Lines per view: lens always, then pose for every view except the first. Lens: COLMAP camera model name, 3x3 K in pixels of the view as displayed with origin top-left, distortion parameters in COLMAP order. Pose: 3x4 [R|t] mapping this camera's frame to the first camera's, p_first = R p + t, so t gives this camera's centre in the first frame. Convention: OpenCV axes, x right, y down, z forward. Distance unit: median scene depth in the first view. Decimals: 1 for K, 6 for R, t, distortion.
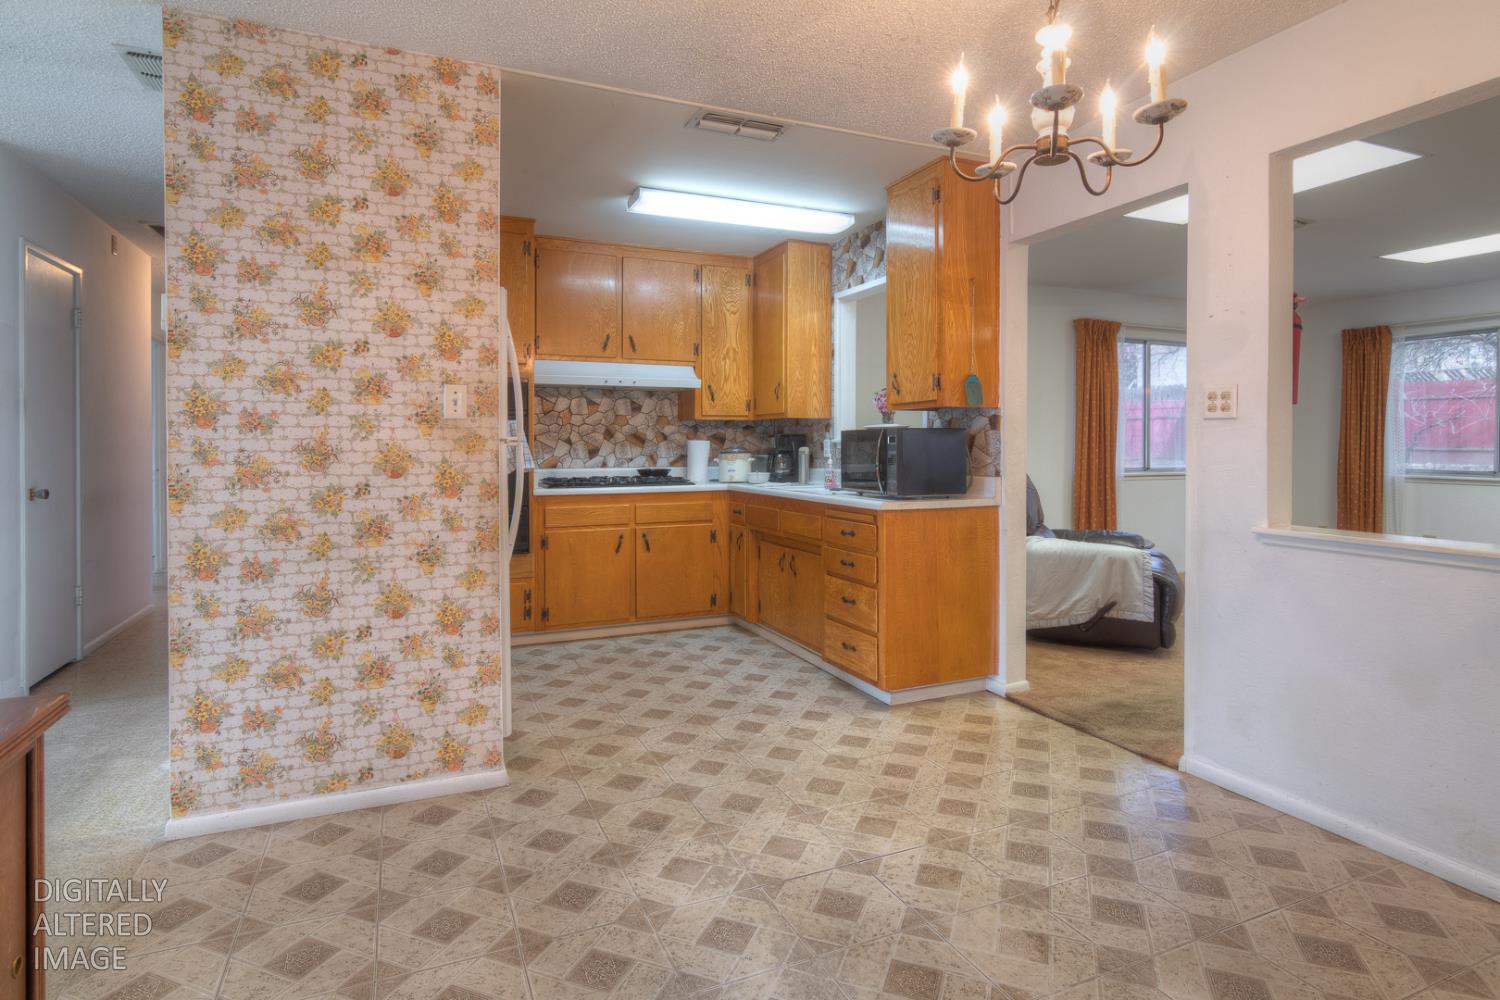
lens RADIAL K [[781.2, 0, 739.4], [0, 781.2, 446.7], [0, 0, 1]] dist [-0.001538, -0.000008]
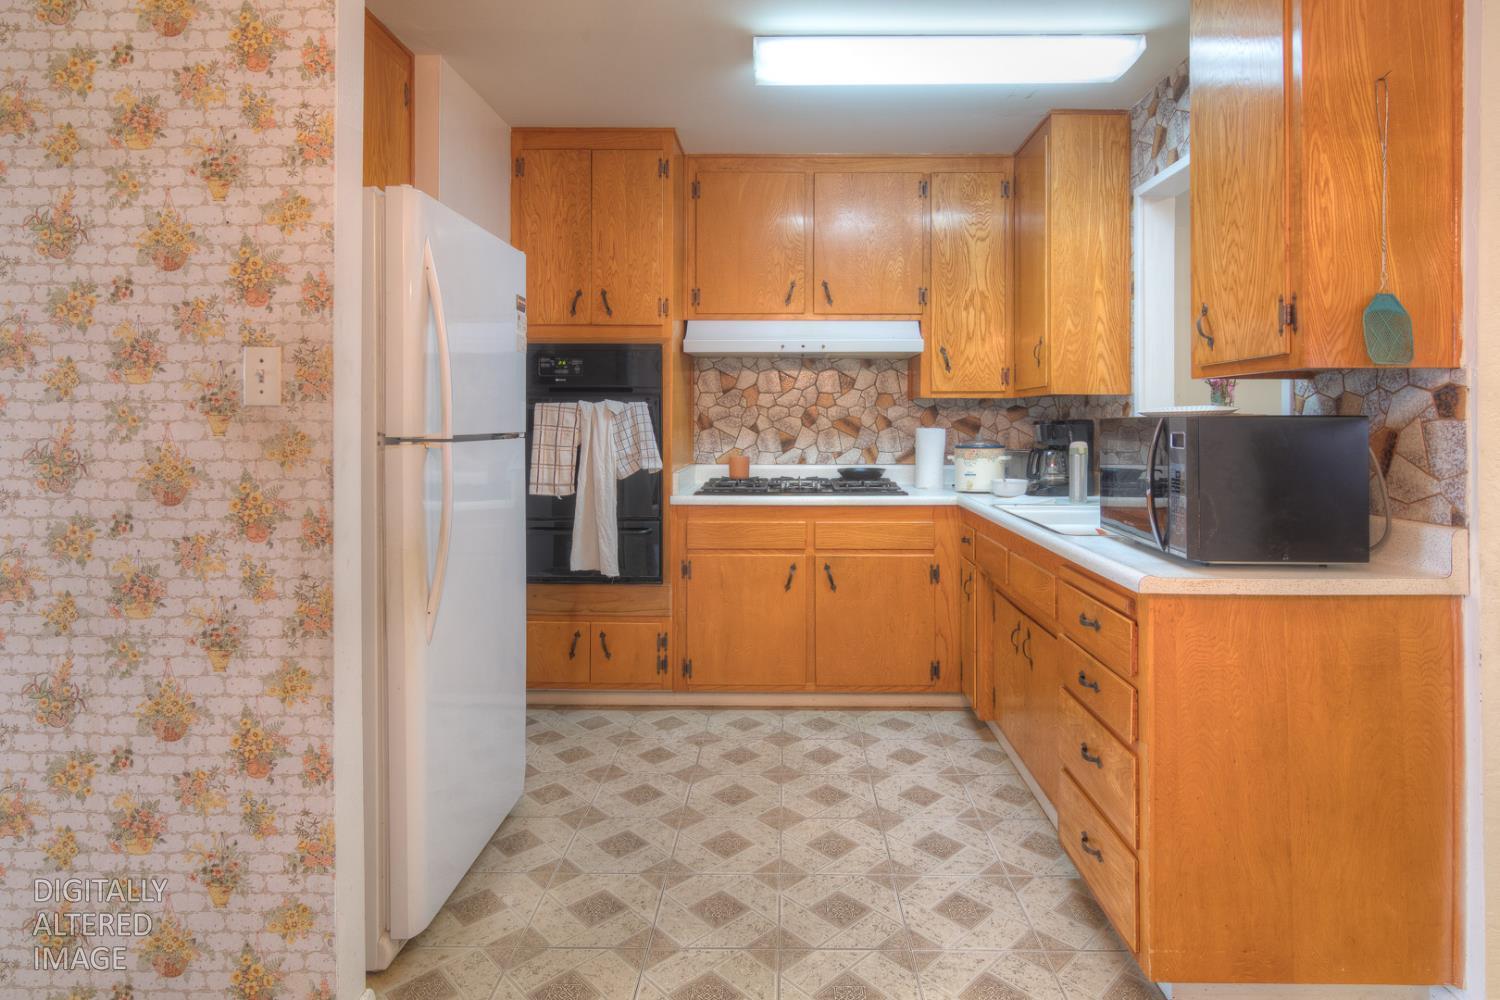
lens RADIAL K [[800.5, 0, 780.6], [0, 800.5, 414.6], [0, 0, 1]] dist [-0.002090, 0.001027]
pose [[0.915183, -0.000024, -0.403037, 0.224483], [-0.004673, 0.999932, -0.010671, -0.024026], [0.403010, 0.011649, 0.915121, 0.599579]]
